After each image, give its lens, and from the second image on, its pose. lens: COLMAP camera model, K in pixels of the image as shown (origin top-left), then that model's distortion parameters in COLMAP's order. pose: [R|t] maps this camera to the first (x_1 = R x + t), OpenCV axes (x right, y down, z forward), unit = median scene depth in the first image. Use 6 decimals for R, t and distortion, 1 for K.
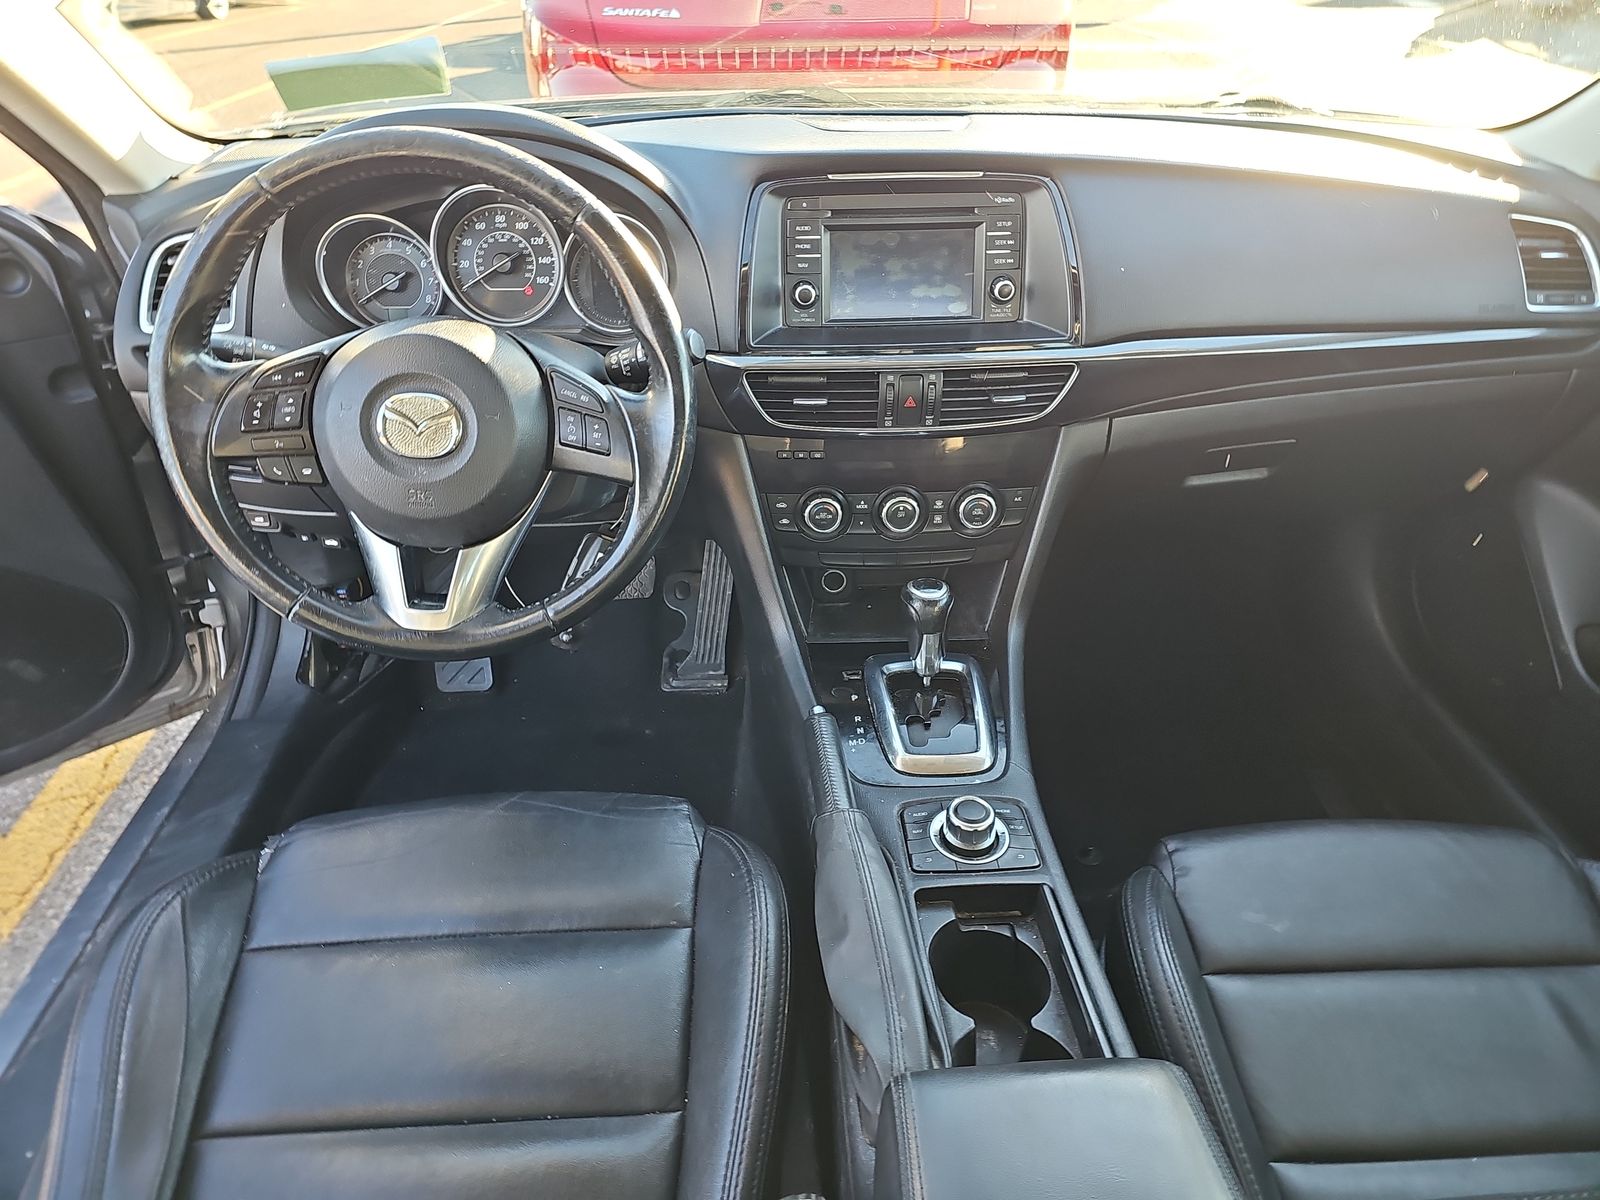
lens RADIAL K [[1063.1, 0, 803.2], [0, 1063.1, 596.0], [0, 0, 1]] dist [-0.008735, -0.002225]
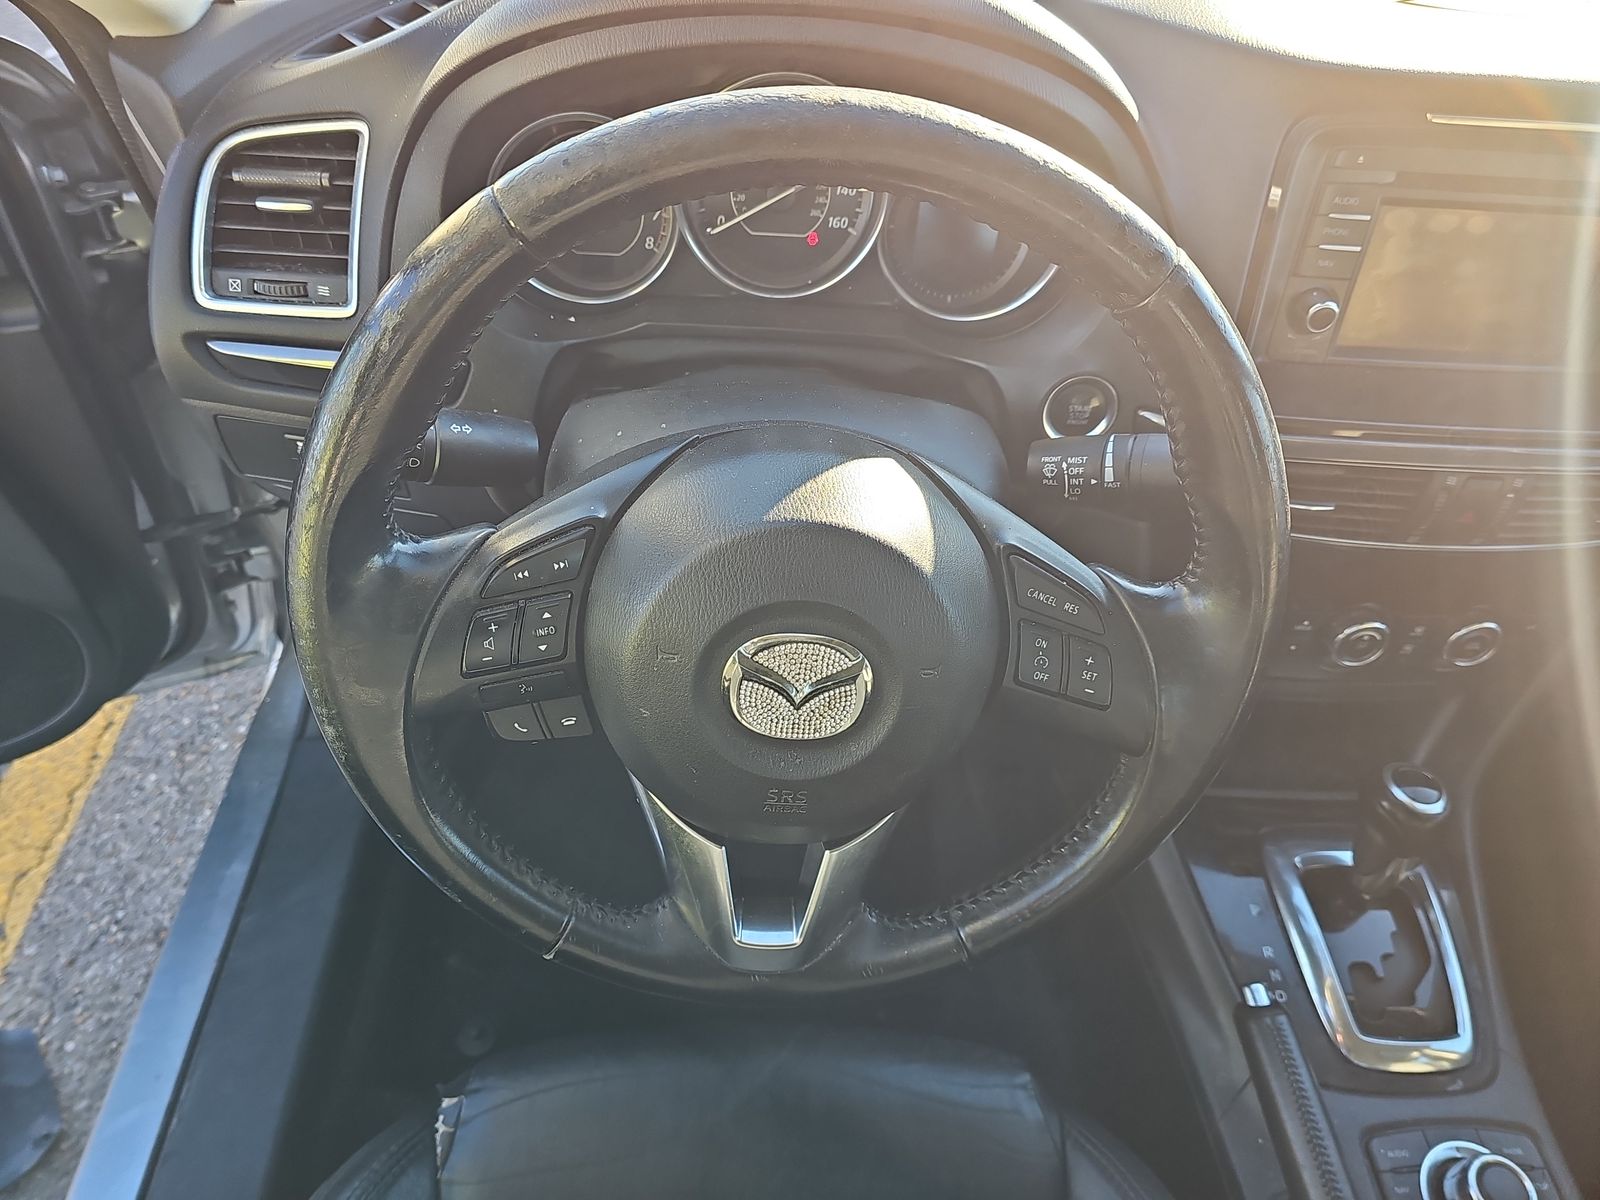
lens RADIAL K [[1063.1, 0, 796.5], [0, 1063.1, 604.5], [0, 0, 1]] dist [-0.008735, -0.002225]
pose [[0.998014, 0.057577, 0.025535, -0.177239], [-0.062123, 0.966679, 0.248338, -0.153664], [-0.010385, -0.249431, 0.968337, 0.233700]]
